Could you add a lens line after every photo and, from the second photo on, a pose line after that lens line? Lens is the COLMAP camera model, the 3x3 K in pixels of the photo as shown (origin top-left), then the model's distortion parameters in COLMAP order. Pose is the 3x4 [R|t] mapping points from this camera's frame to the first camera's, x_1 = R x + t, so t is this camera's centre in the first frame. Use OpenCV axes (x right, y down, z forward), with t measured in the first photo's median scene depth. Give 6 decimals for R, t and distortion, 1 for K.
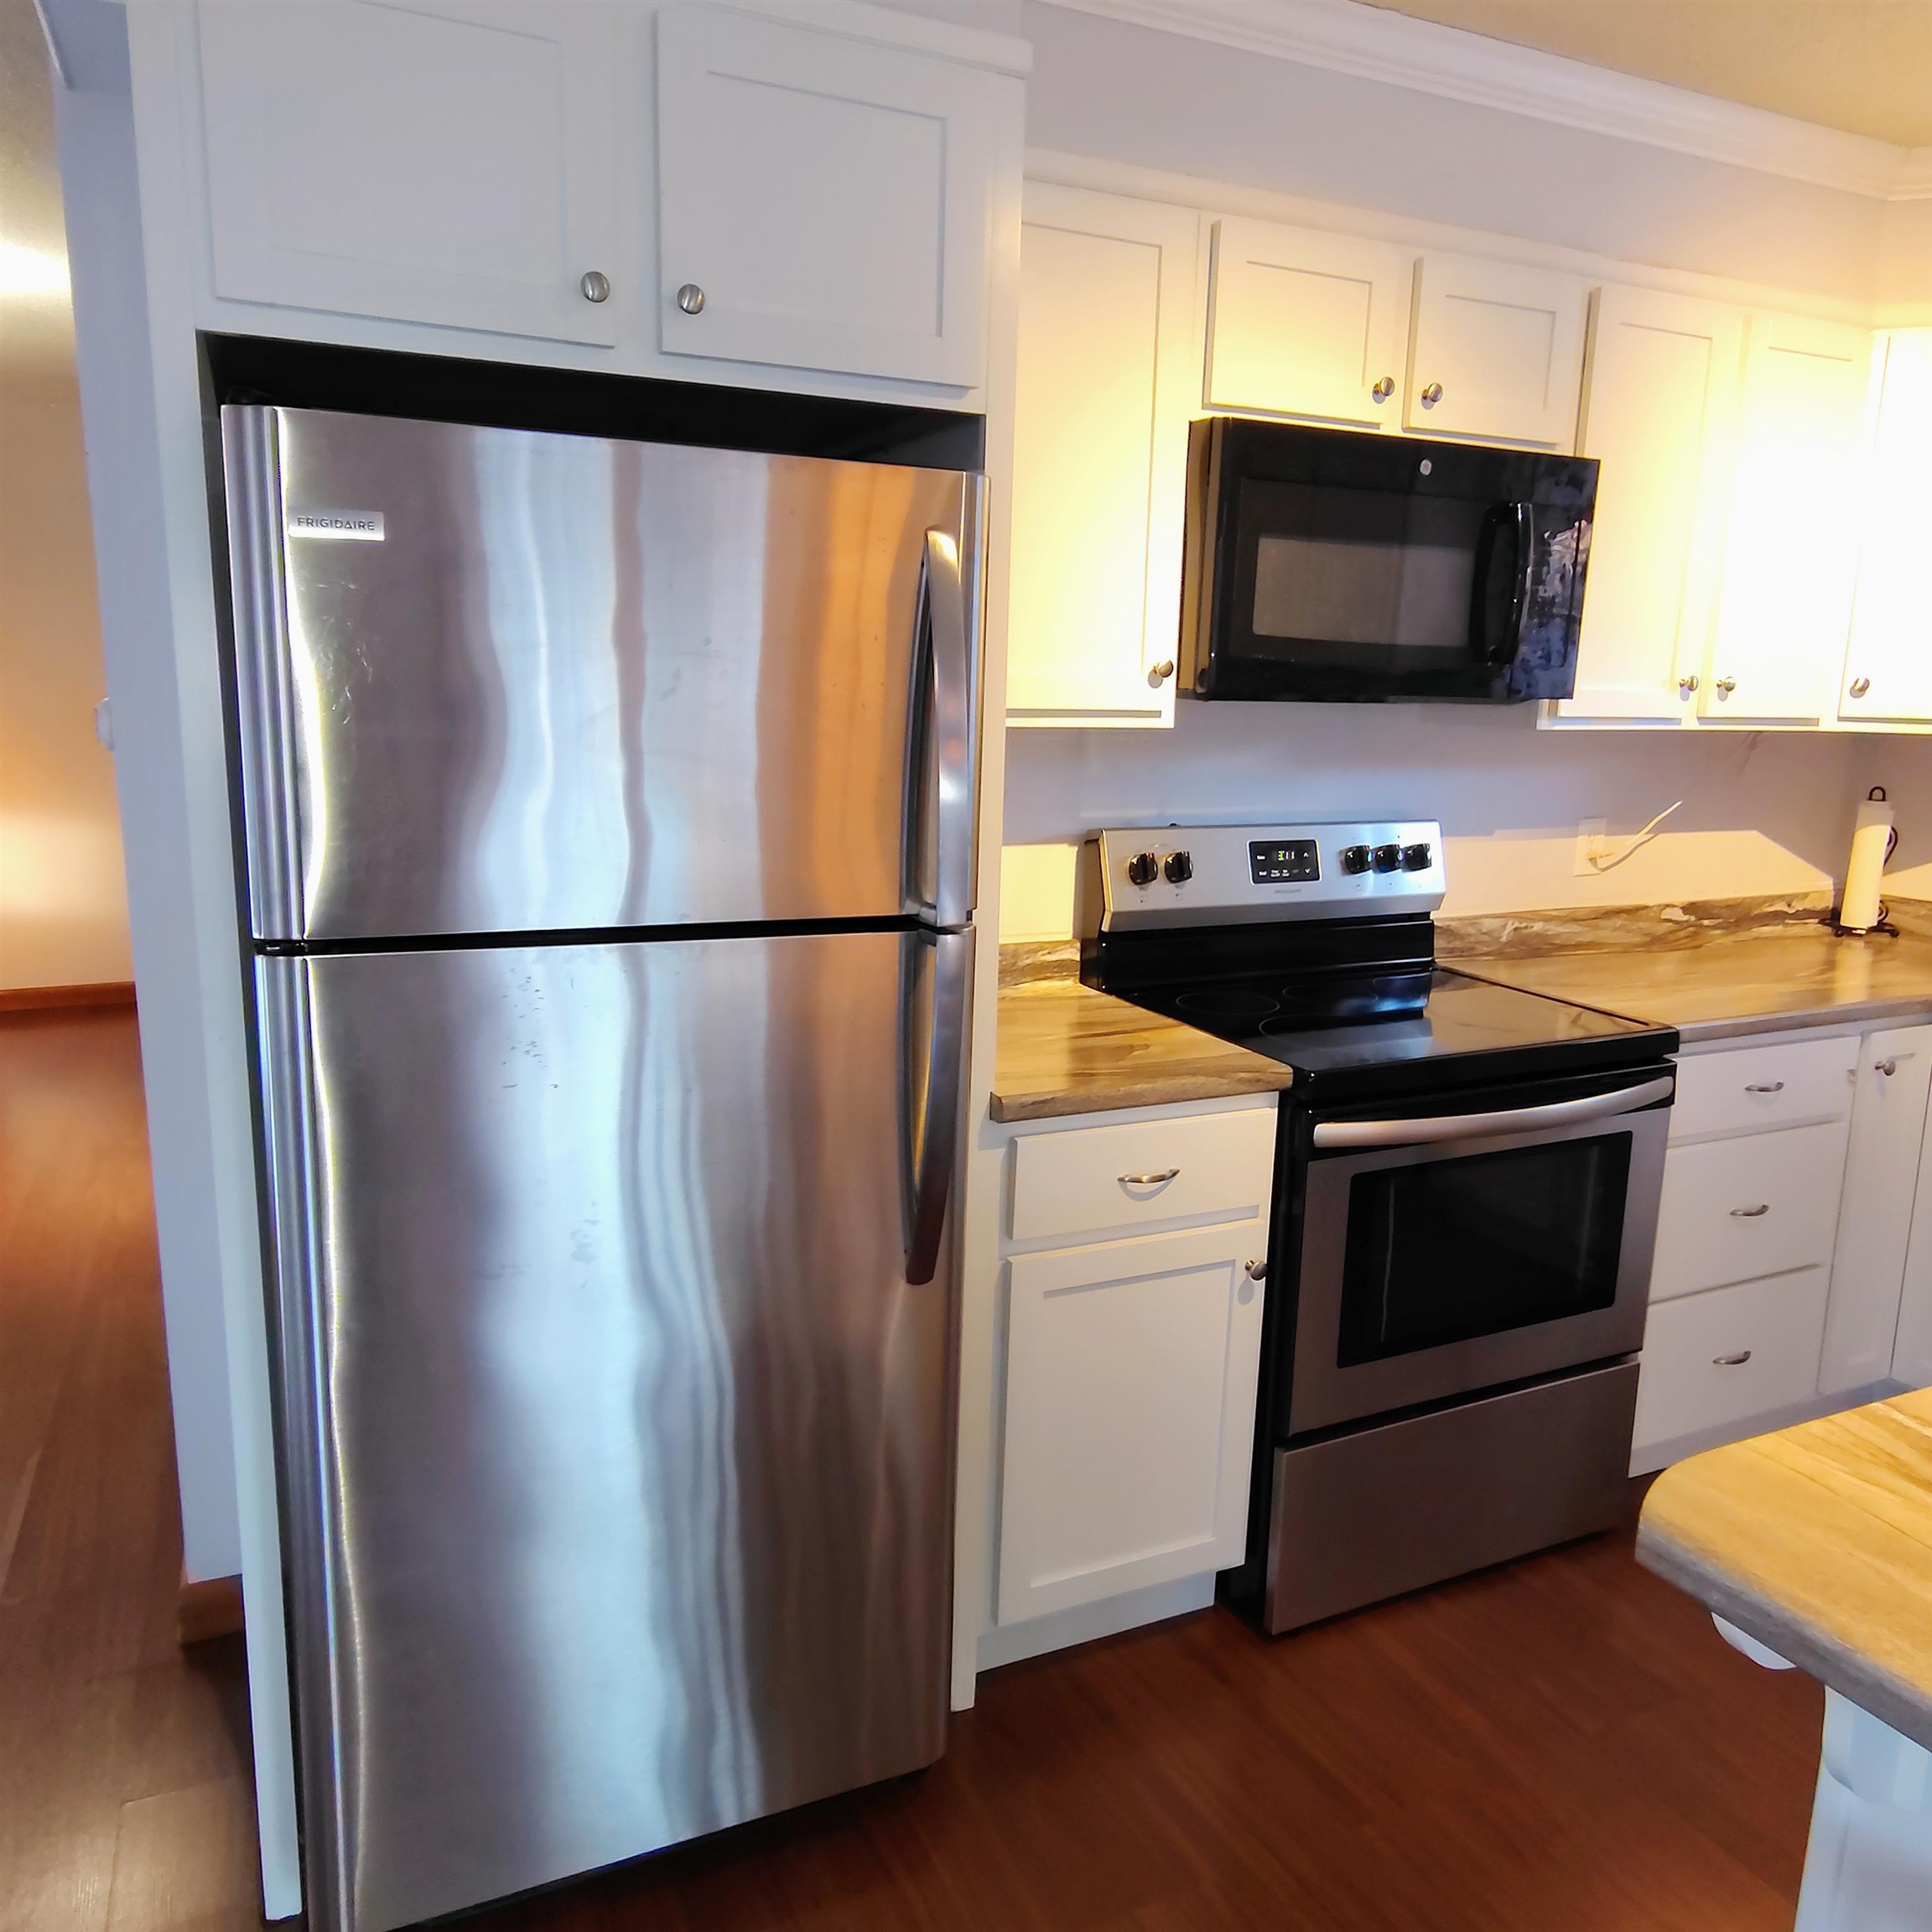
lens RADIAL K [[1507.6, 0, 959.7], [0, 1507.6, 973.6], [0, 0, 1]] dist [-0.006343, -0.003145]
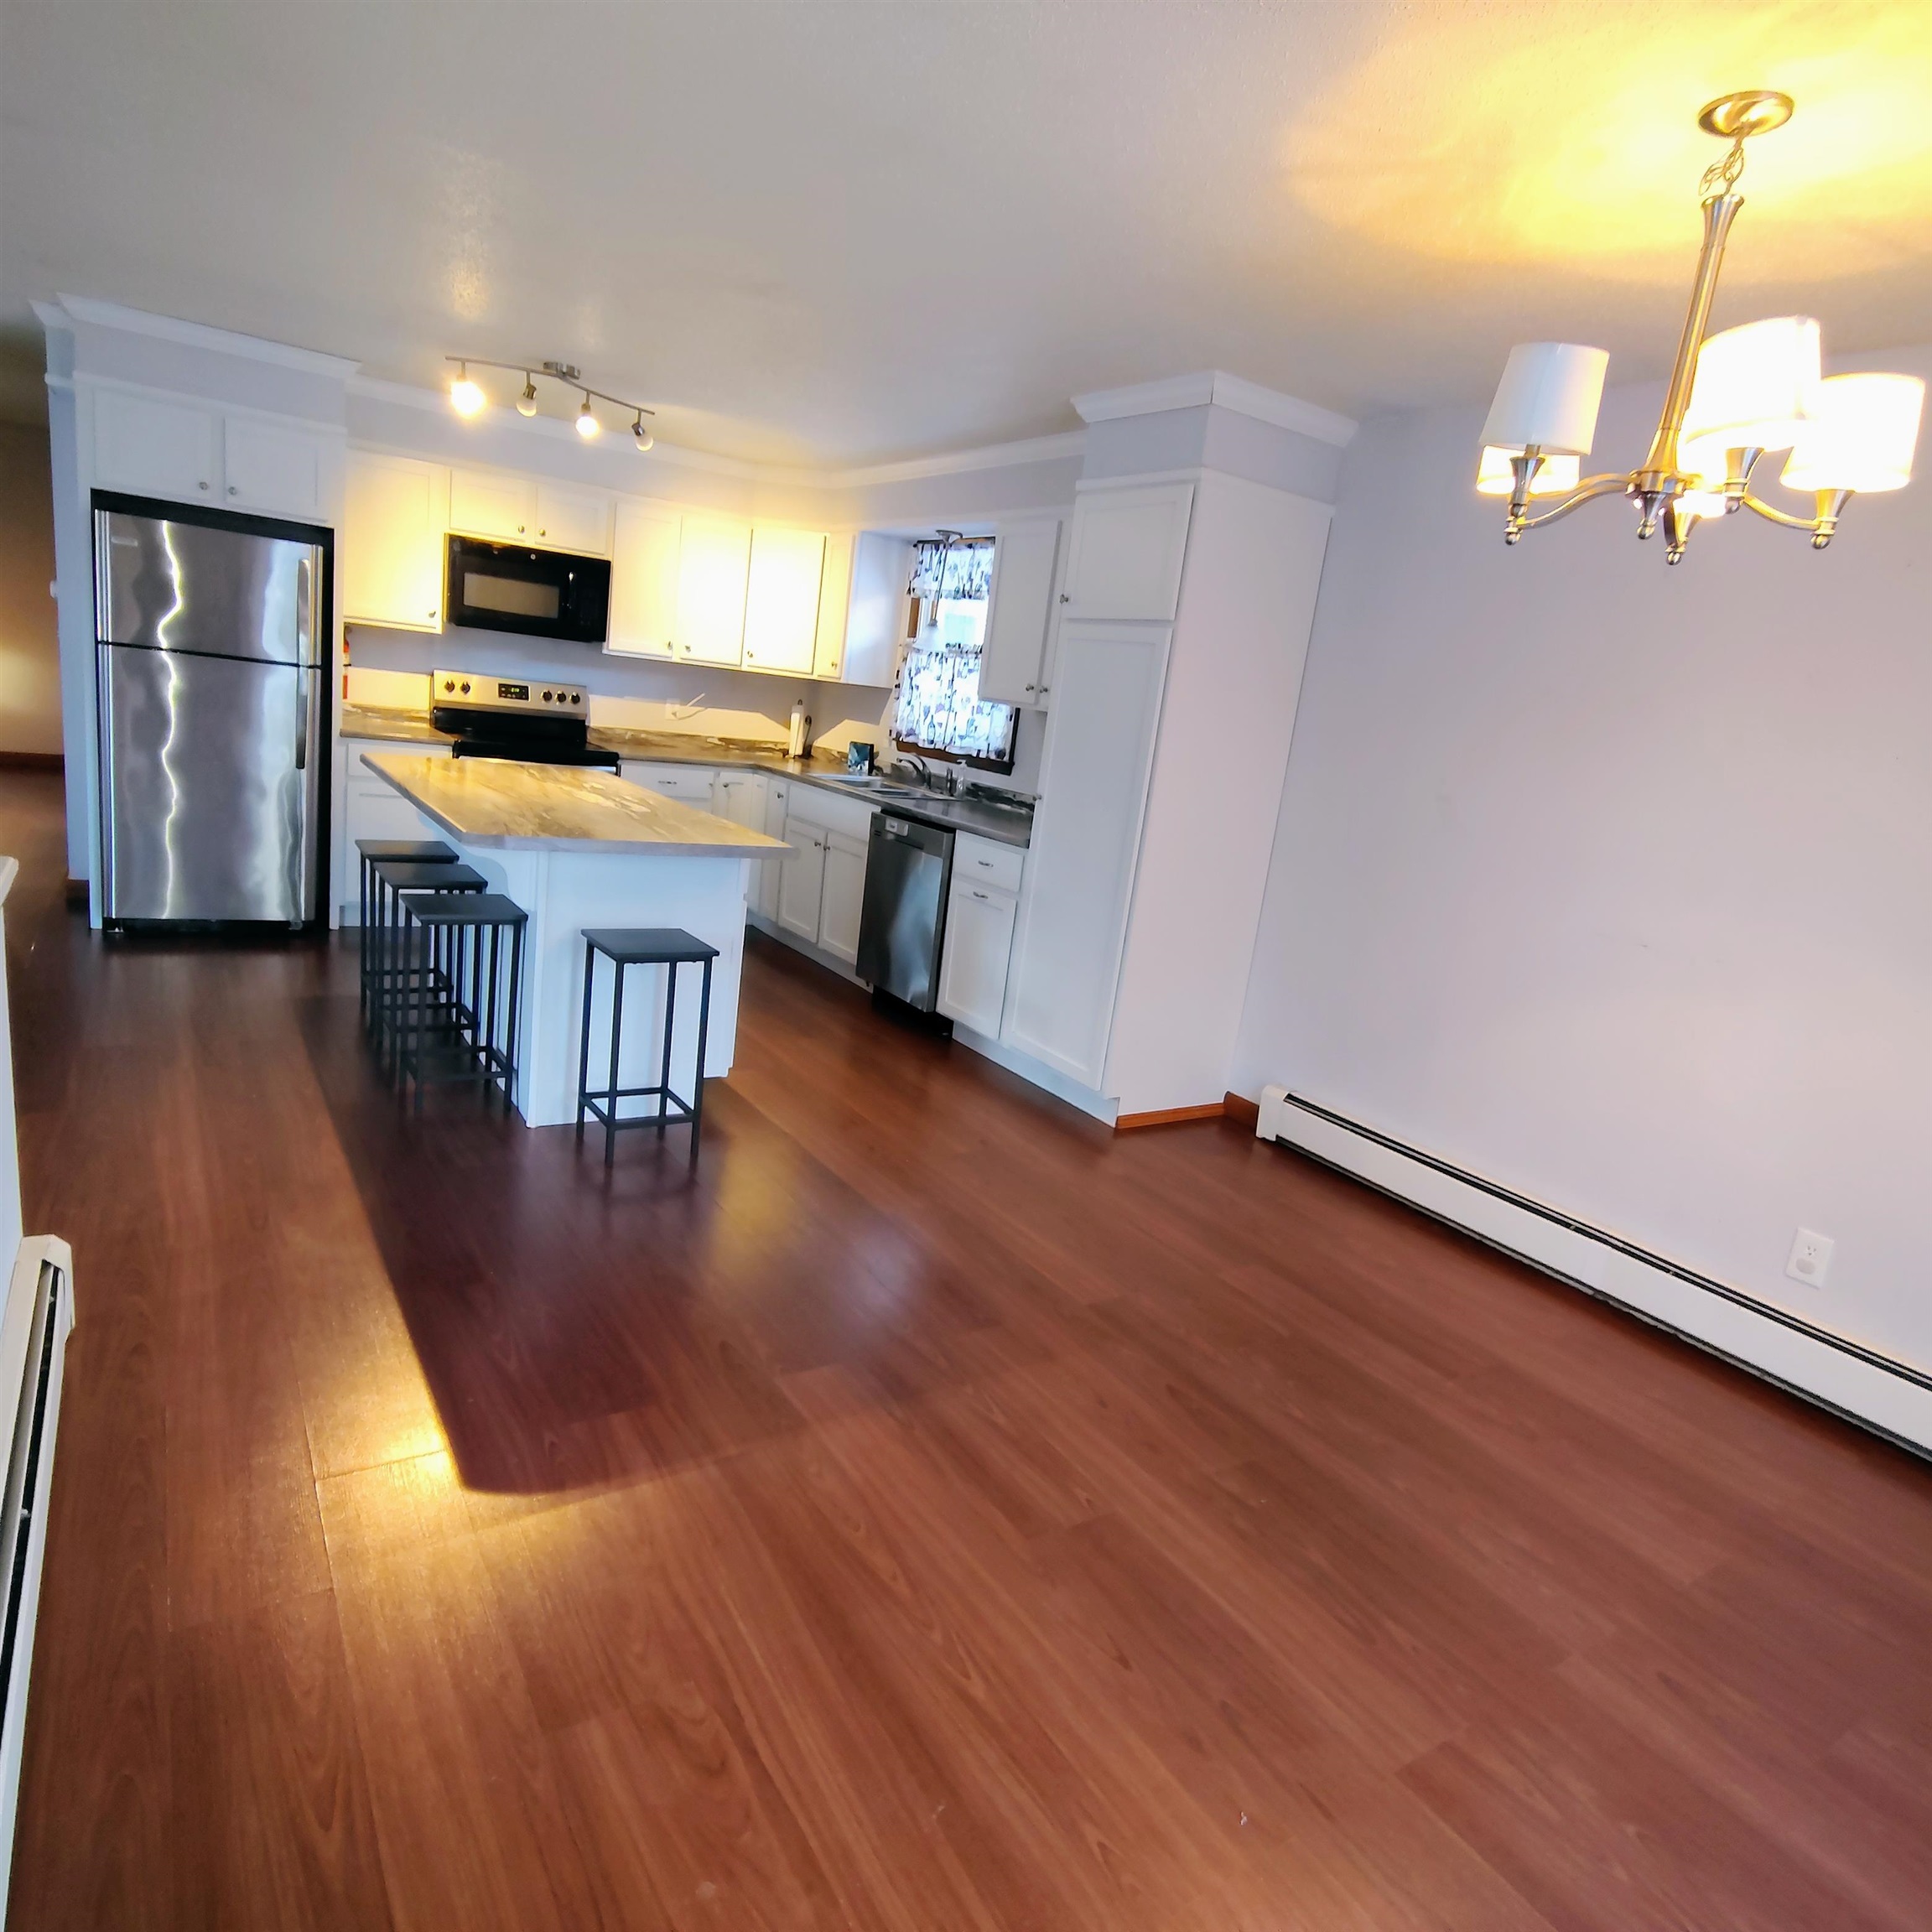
lens RADIAL K [[1187.5, 0, 964.2], [0, 1187.5, 968.0], [0, 0, 1]] dist [-0.022090, 0.022119]
pose [[0.983197, 0.067124, 0.169756, 0.725066], [-0.074883, 0.996401, 0.039719, 0.297782], [-0.166479, -0.051763, 0.984685, -1.382862]]
